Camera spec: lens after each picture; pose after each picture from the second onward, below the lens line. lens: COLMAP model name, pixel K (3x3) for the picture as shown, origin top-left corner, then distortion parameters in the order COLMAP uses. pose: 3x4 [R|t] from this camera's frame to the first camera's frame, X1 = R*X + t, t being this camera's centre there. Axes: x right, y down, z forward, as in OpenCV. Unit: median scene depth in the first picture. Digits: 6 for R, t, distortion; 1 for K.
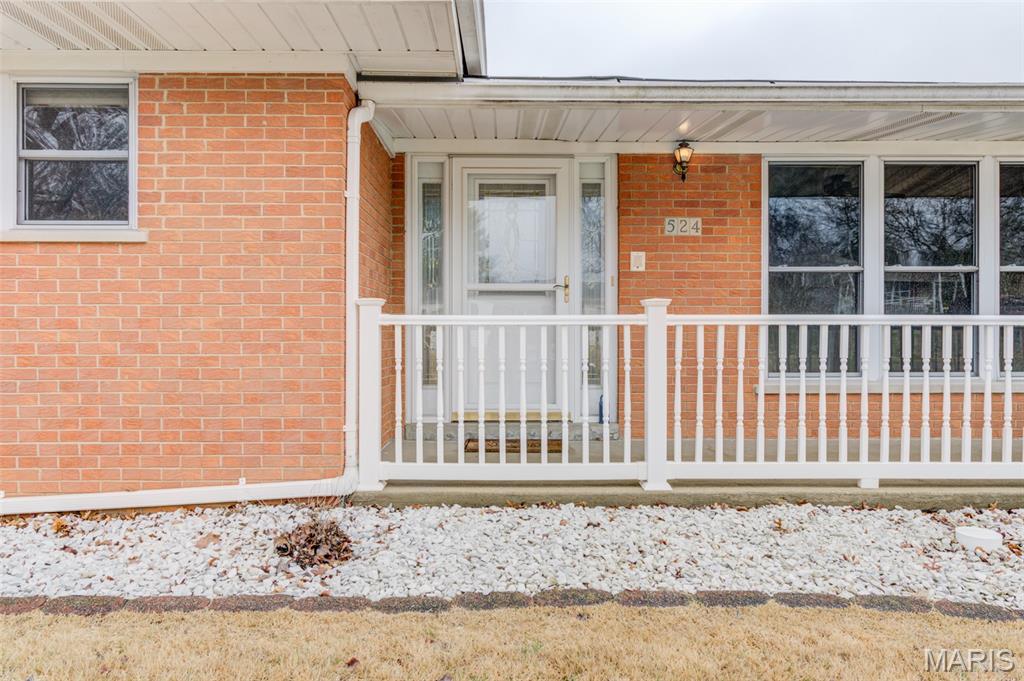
lens RADIAL K [[687.8, 0, 509.8], [0, 687.8, 338.8], [0, 0, 1]] dist [-0.006014, -0.000982]
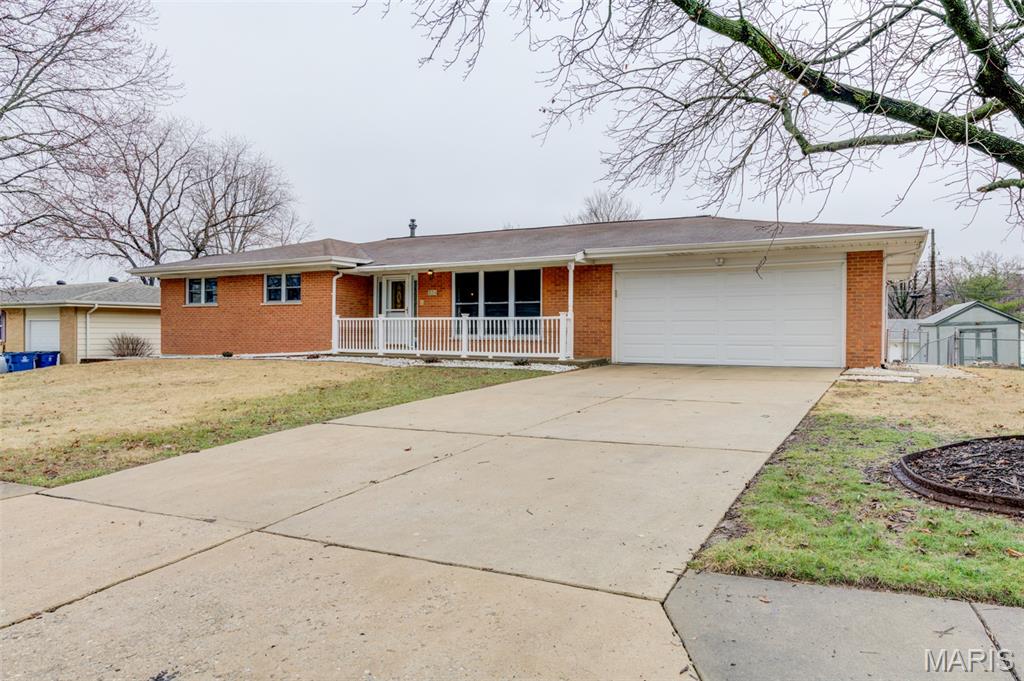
lens RADIAL K [[687.8, 0, 515.9], [0, 687.8, 336.4], [0, 0, 1]] dist [-0.006014, -0.000982]
pose [[0.872636, 0.007431, -0.488314, 2.678641], [-0.008101, 0.999967, 0.000740, 0.065381], [0.488304, 0.003310, 0.872668, -2.148226]]
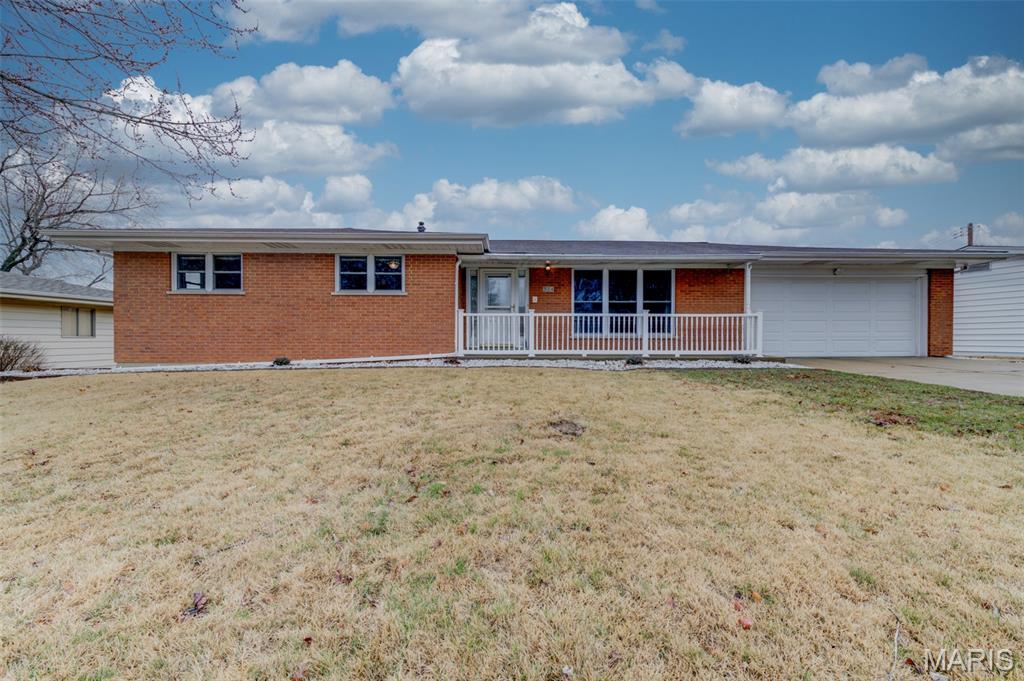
lens RADIAL K [[403.5, 0, 515.4], [0, 403.5, 334.7], [0, 0, 1]] dist [0.006339, -0.001451]
pose [[0.999861, 0.001174, 0.016655, 0.062934], [-0.001048, 0.999971, -0.007584, 0.087378], [-0.016664, 0.007566, 0.999833, -1.115016]]
